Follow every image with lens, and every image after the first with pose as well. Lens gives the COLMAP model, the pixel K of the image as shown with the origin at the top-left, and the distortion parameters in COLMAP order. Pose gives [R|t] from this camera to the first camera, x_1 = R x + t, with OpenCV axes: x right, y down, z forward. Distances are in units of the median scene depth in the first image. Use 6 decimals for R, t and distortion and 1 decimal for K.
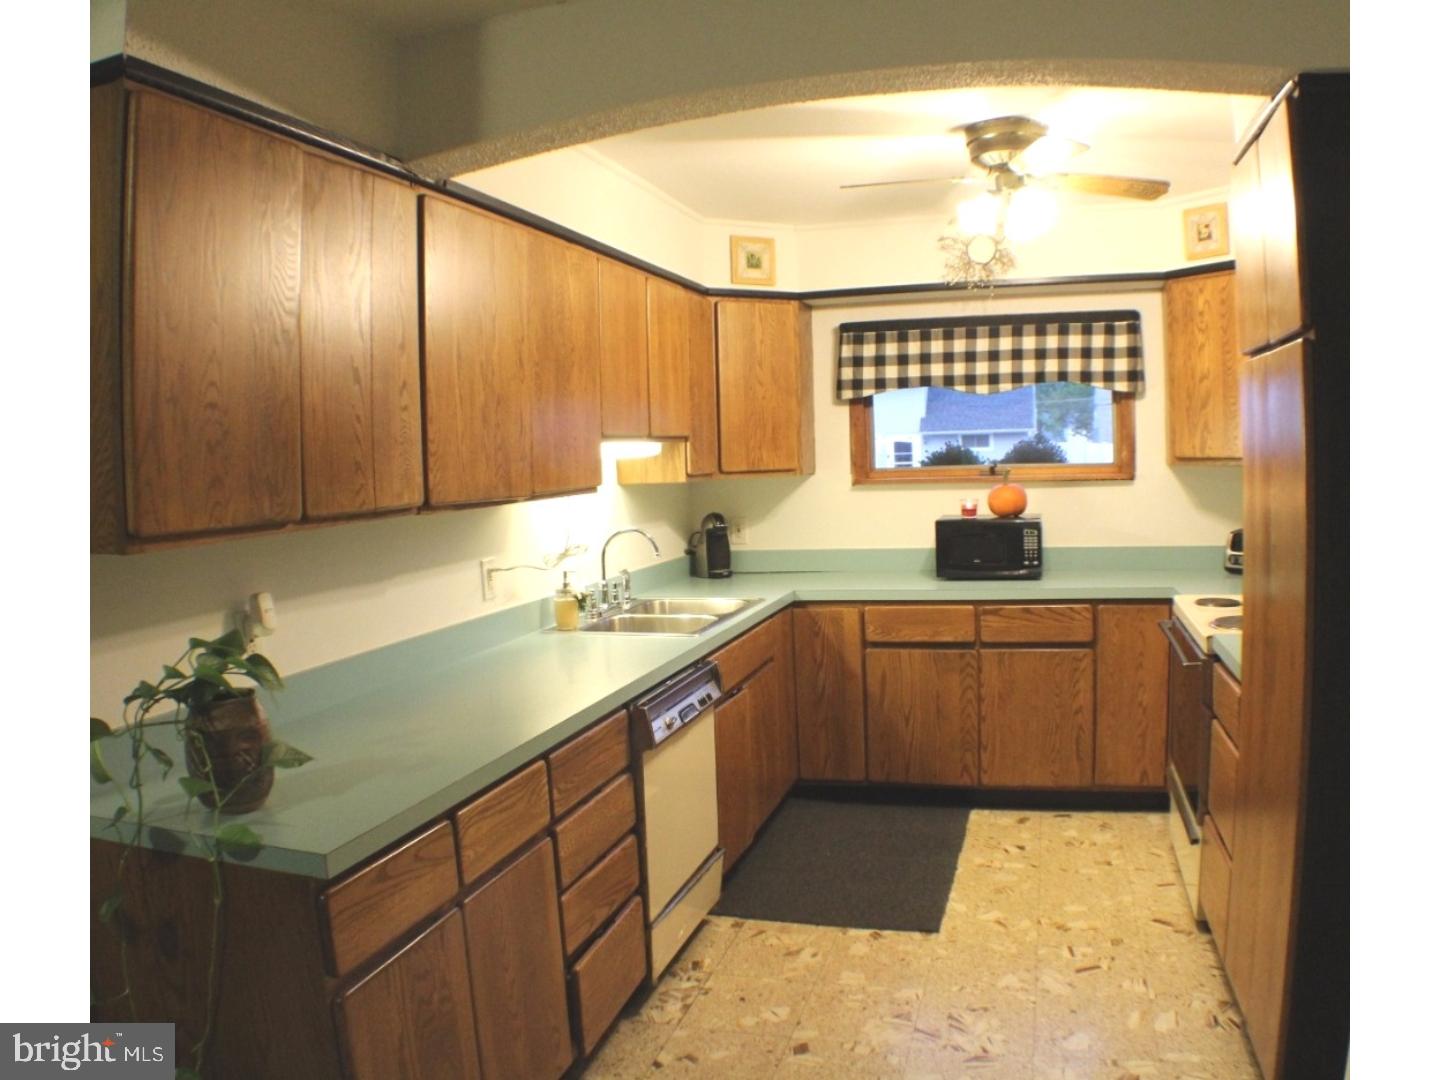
lens RADIAL K [[1064.2, 0, 686.8], [0, 1064.2, 563.8], [0, 0, 1]] dist [-0.256034, 0.103519]
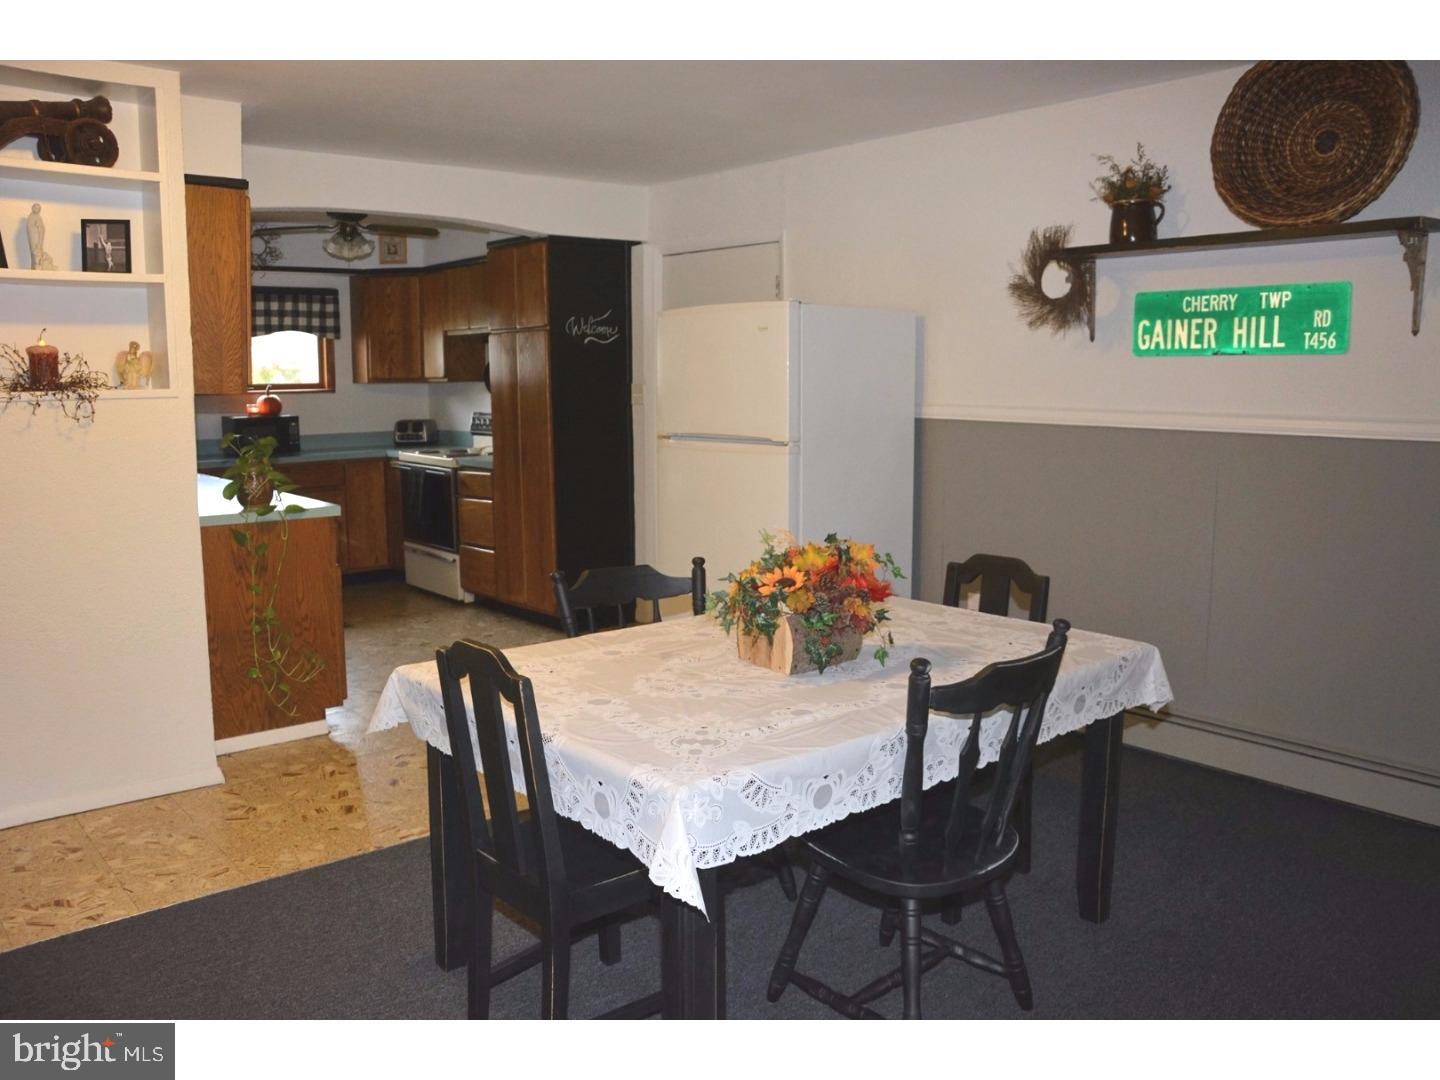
lens RADIAL K [[1150.2, 0, 720.0], [0, 1150.2, 540.0], [0, 0, 1]] dist [-0.158492, 0.145856]
pose [[0.527312, -0.085947, 0.845313, -0.859151], [0.069725, 0.995893, 0.057762, 0.099465], [-0.846806, 0.028480, 0.531139, -0.530987]]
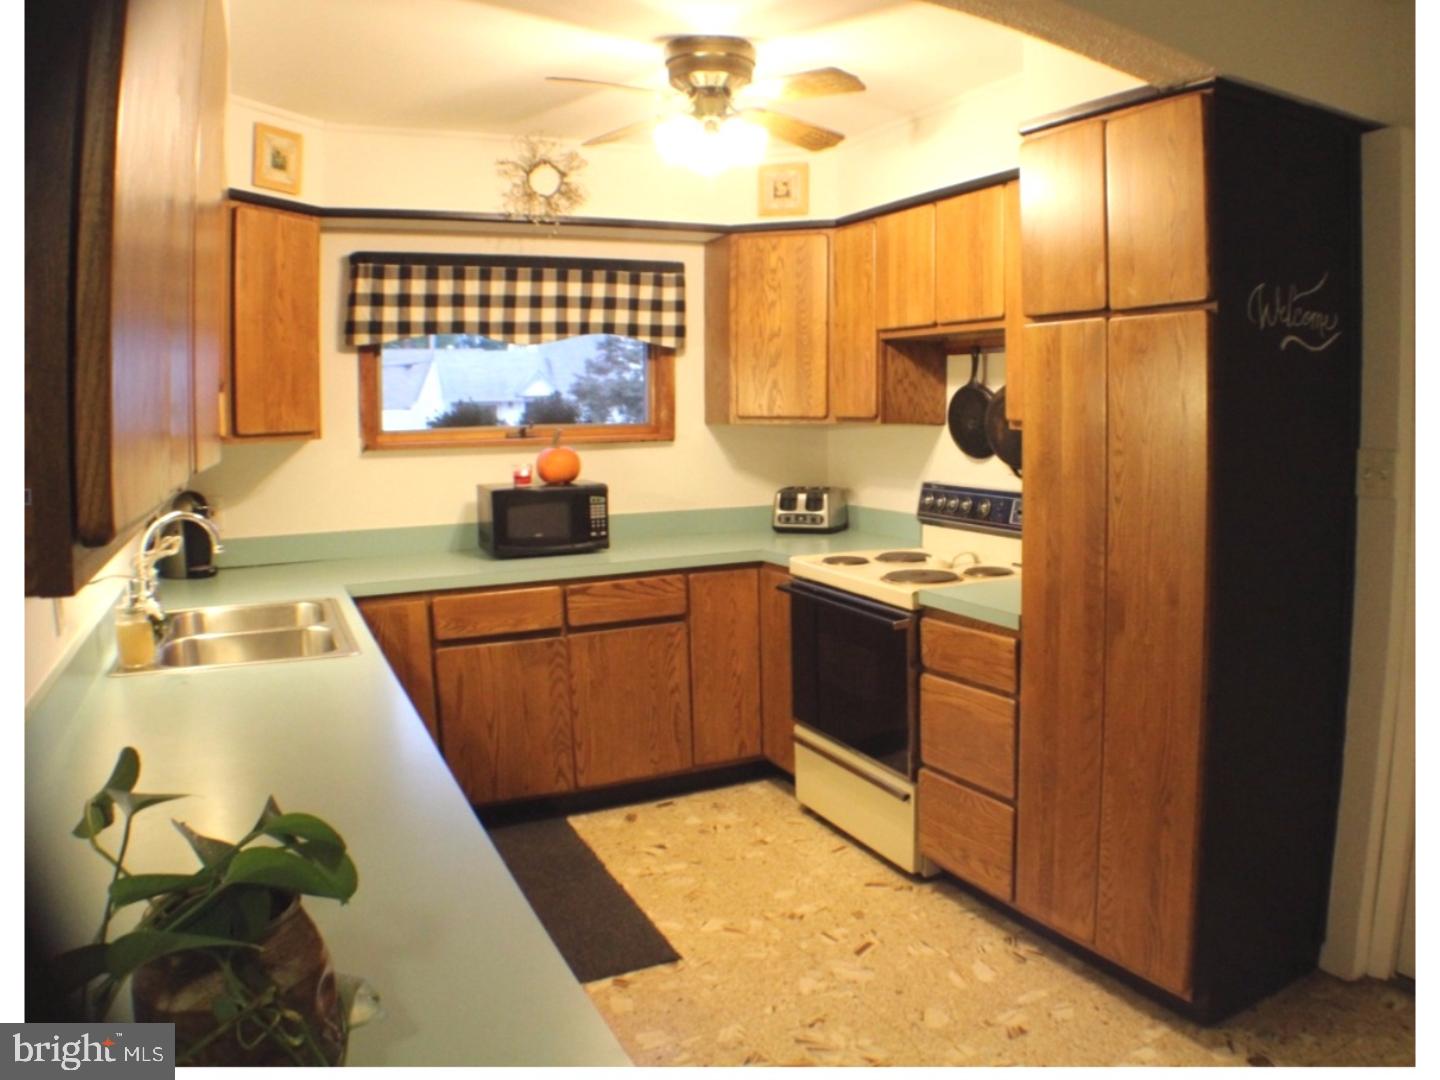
lens RADIAL K [[1109.3, 0, 883.9], [0, 1109.3, 530.7], [0, 0, 1]] dist [-0.239631, 0.084646]
pose [[0.642467, -0.049929, 0.764685, -0.241189], [0.053736, 0.998354, 0.020038, -0.009460], [-0.764427, 0.028218, 0.644093, 0.204880]]
